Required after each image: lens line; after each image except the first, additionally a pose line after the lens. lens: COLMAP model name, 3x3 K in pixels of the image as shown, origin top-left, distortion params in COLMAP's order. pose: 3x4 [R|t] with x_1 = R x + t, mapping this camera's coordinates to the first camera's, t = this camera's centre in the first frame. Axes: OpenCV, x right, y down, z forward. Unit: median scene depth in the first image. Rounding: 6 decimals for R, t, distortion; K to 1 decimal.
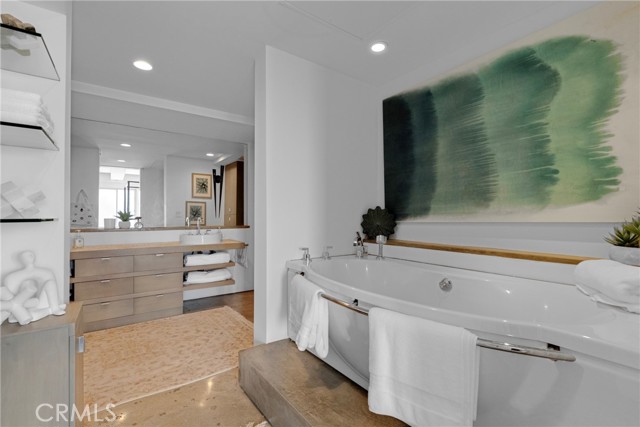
lens RADIAL K [[291.2, 0, 316.3], [0, 291.2, 217.3], [0, 0, 1]] dist [0.004896, -0.001476]
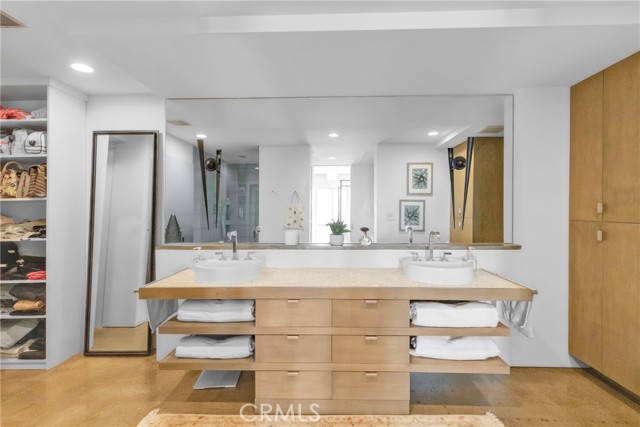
lens RADIAL K [[291.2, 0, 321.0], [0, 291.2, 212.2], [0, 0, 1]] dist [0.004896, -0.001476]
pose [[0.794163, 0.000683, -0.607704, -0.148727], [-0.000440, 1.000000, 0.000550, -0.023933], [0.607704, -0.000170, 0.794163, 0.269468]]
